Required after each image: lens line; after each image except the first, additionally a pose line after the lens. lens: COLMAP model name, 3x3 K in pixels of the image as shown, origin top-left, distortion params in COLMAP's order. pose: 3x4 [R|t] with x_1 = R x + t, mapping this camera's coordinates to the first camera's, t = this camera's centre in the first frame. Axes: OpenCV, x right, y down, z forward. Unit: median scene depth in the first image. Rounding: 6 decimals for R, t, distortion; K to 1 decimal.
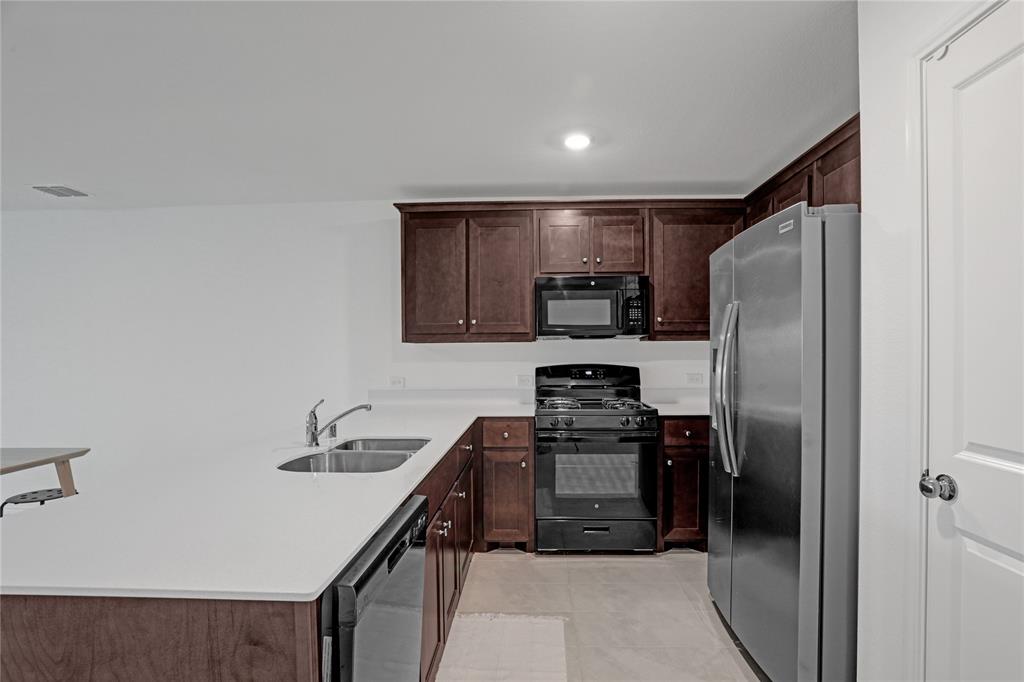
lens RADIAL K [[497.1, 0, 515.8], [0, 497.1, 353.7], [0, 0, 1]] dist [-0.001048, 0.000507]
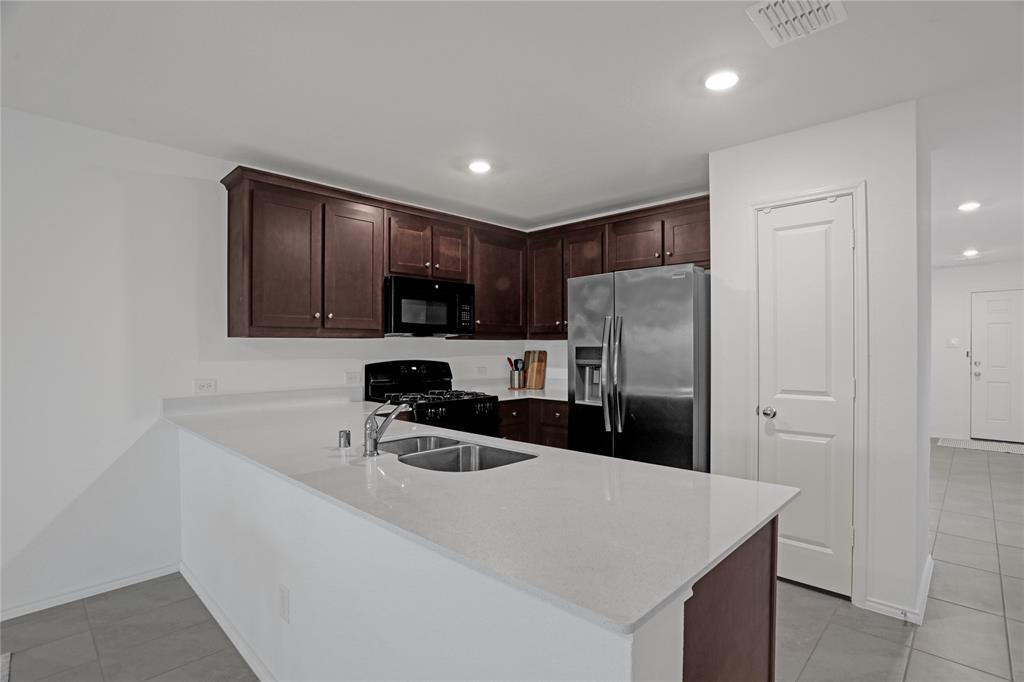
lens RADIAL K [[497.1, 0, 515.8], [0, 497.1, 353.7], [0, 0, 1]] dist [-0.001048, 0.000507]
pose [[0.696072, -0.002640, 0.717967, -0.504554], [0.000344, 0.999994, 0.003344, 0.003376], [-0.717972, -0.002081, 0.696069, 0.104204]]
